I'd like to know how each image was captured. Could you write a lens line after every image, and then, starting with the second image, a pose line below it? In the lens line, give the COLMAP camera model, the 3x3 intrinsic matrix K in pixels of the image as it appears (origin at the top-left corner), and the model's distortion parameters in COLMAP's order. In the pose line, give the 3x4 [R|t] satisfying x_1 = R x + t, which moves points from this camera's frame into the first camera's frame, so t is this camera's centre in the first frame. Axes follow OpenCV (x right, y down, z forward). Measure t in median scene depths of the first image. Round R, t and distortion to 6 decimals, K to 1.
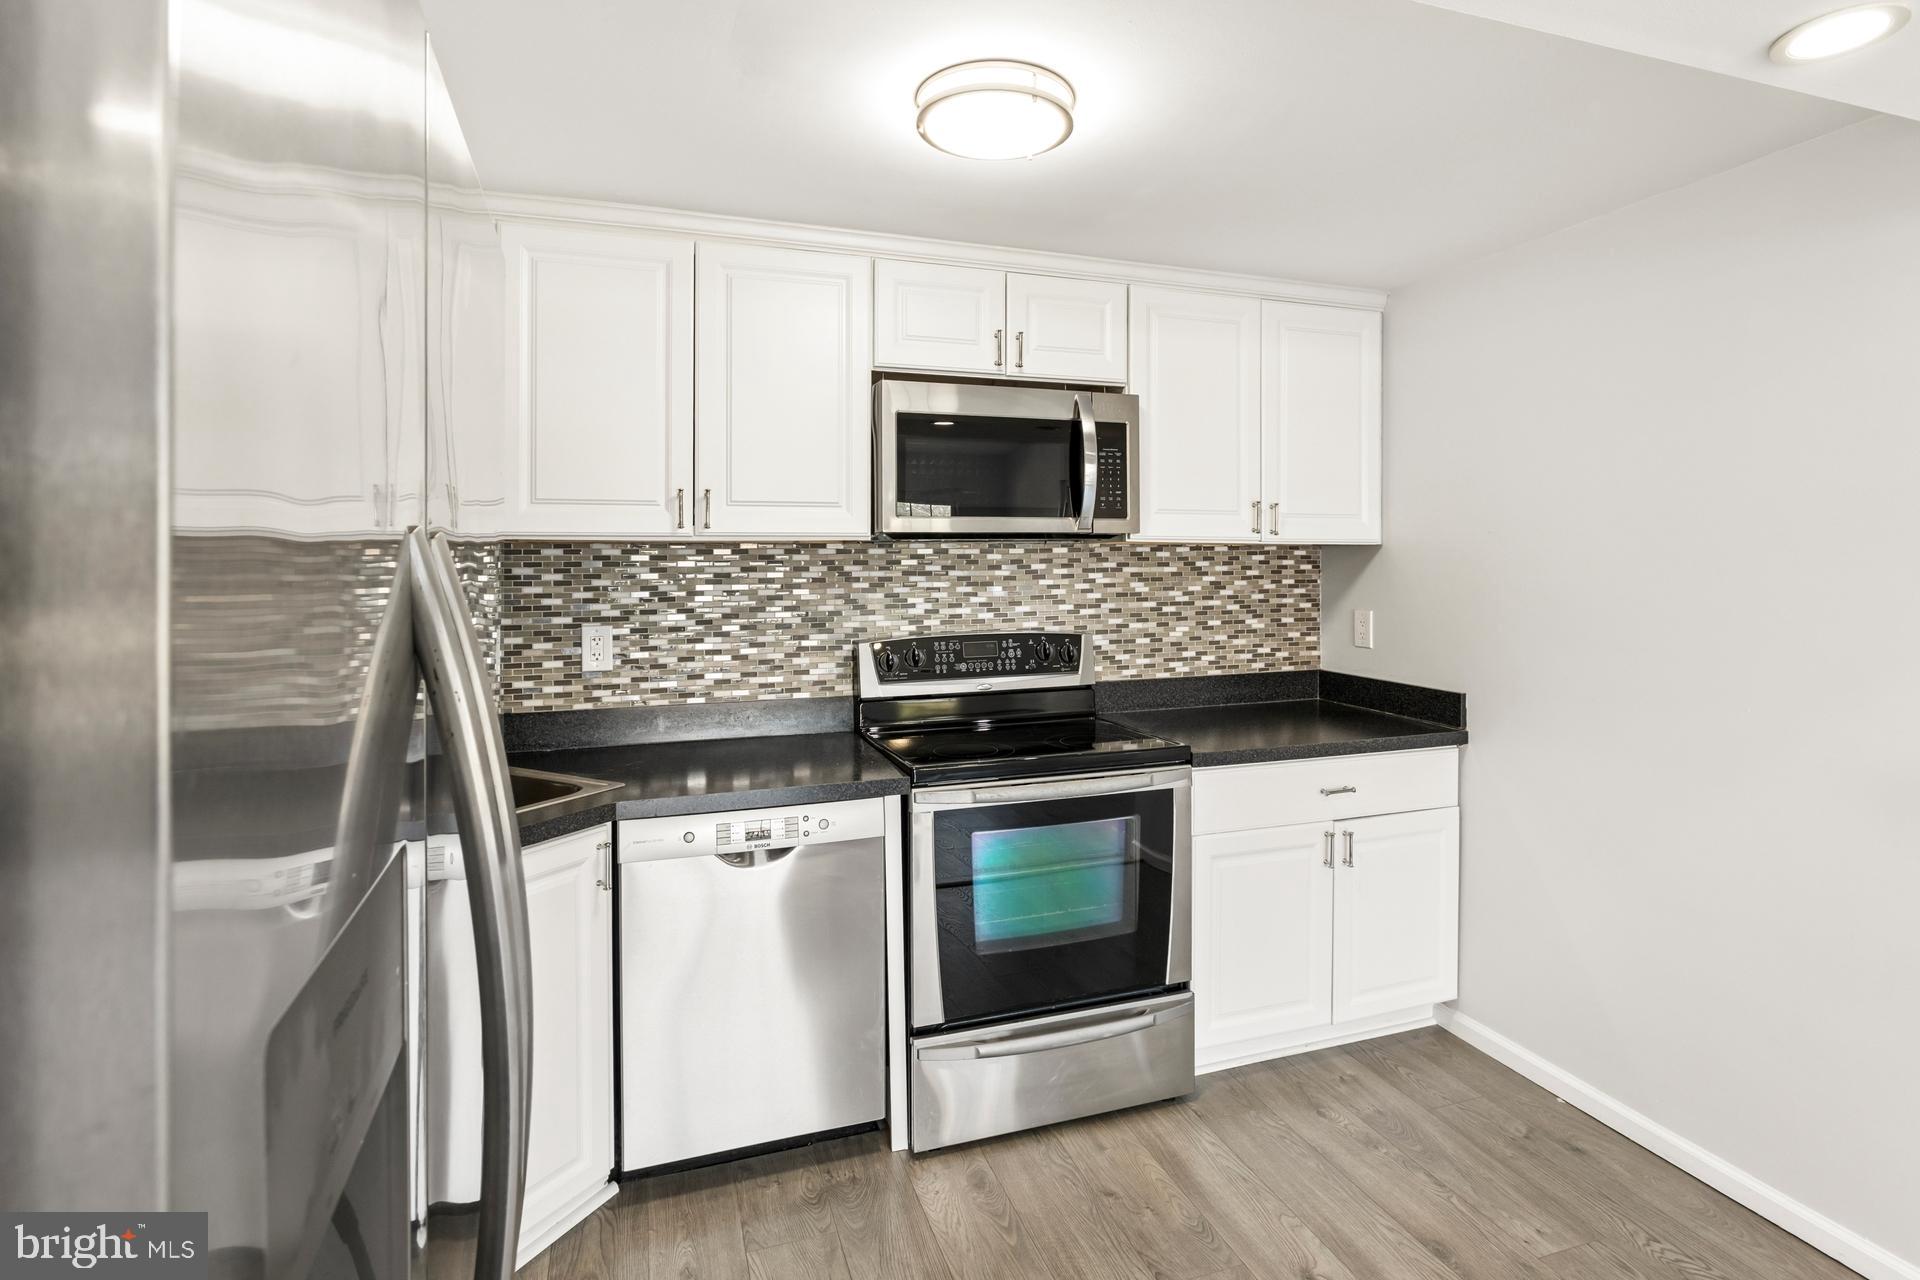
lens RADIAL K [[973.3, 0, 954.7], [0, 973.3, 563.4], [0, 0, 1]] dist [-0.004683, 0.003917]
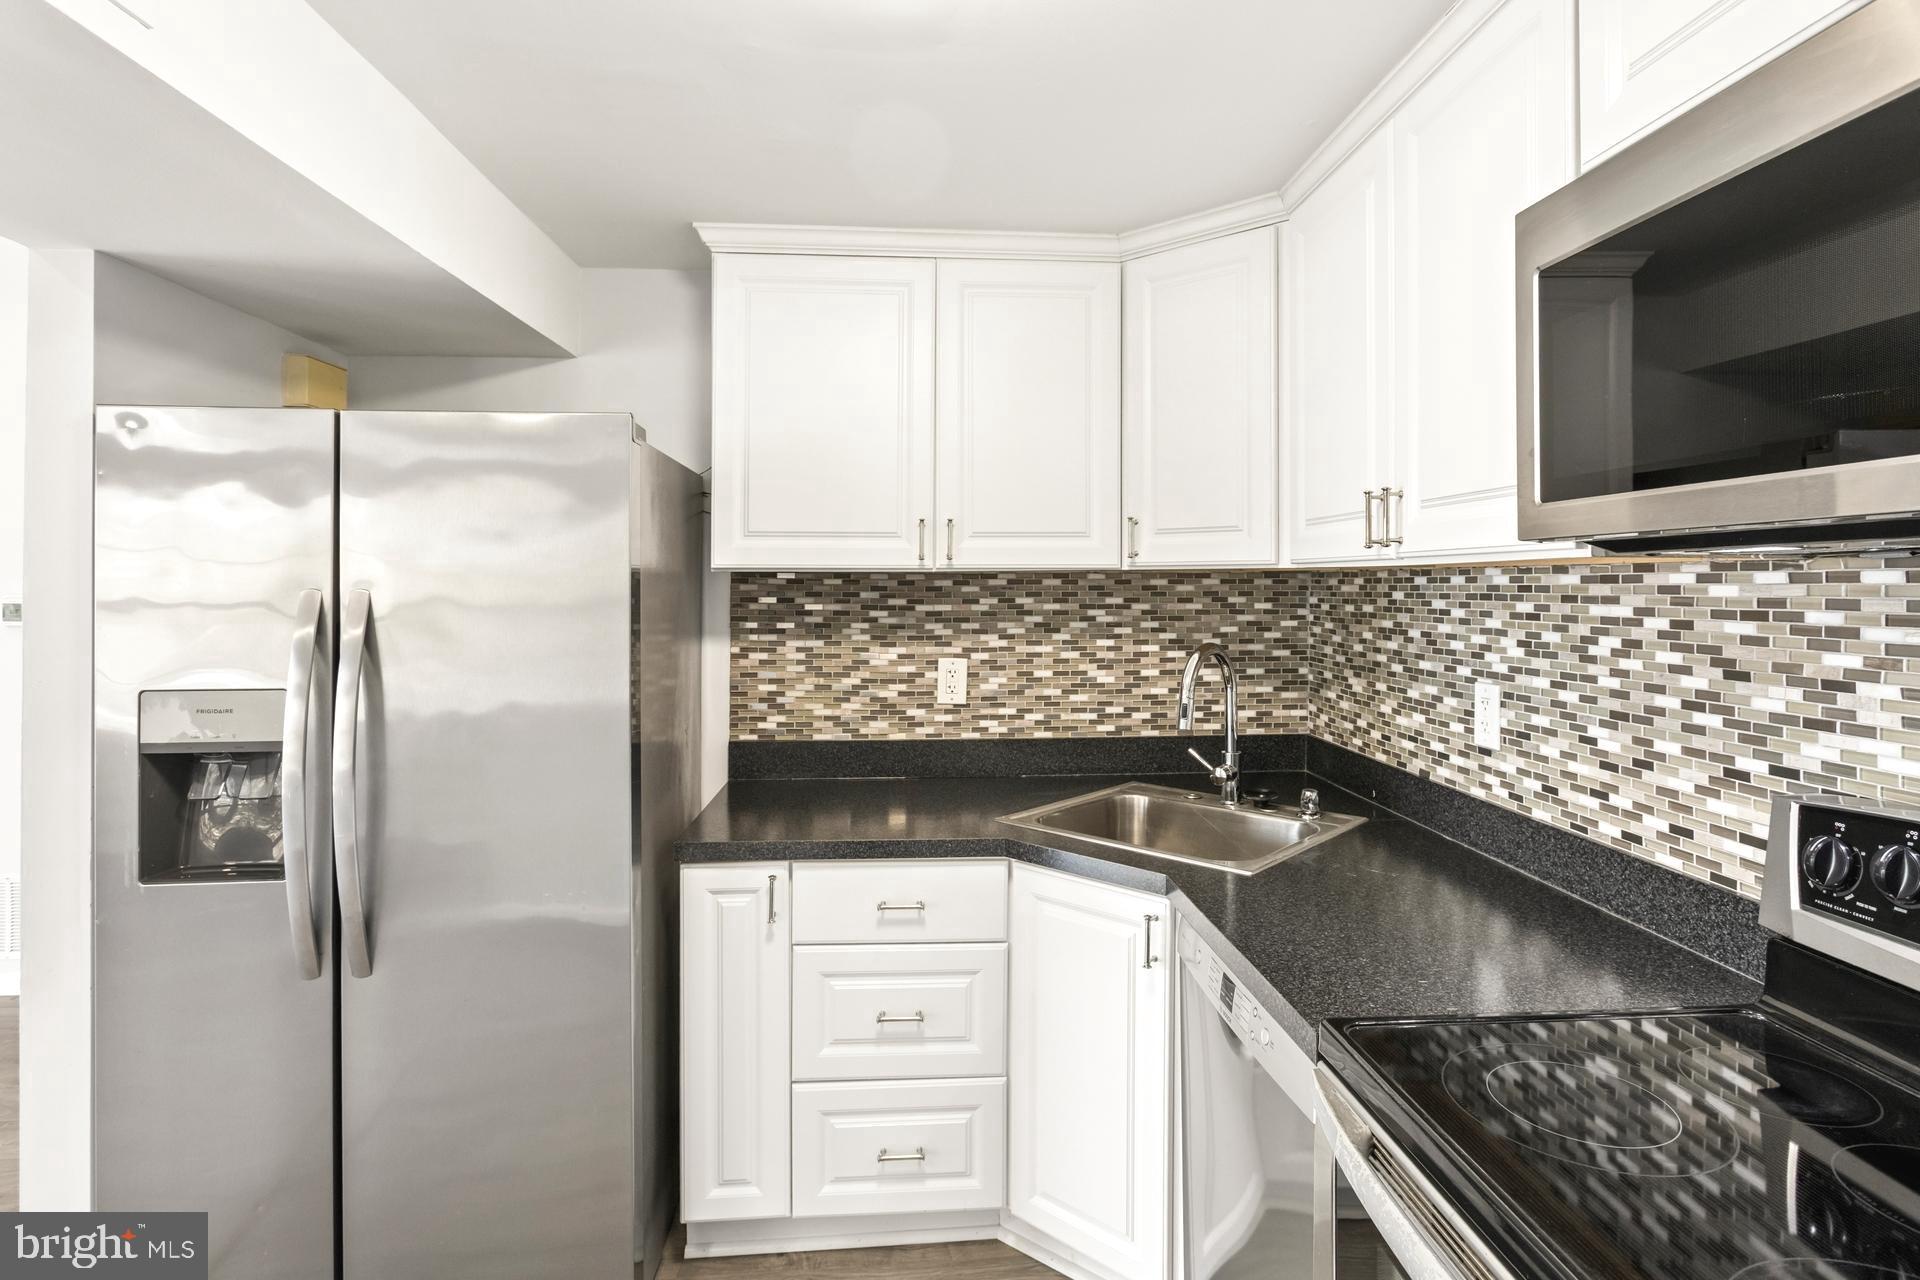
lens RADIAL K [[973.3, 0, 990.4], [0, 973.3, 578.7], [0, 0, 1]] dist [-0.004683, 0.003917]
pose [[-0.259263, -0.005491, -0.965791, 0.422414], [-0.007155, 0.999967, -0.003764, -0.007715], [0.965780, 0.005934, -0.259294, 0.841768]]
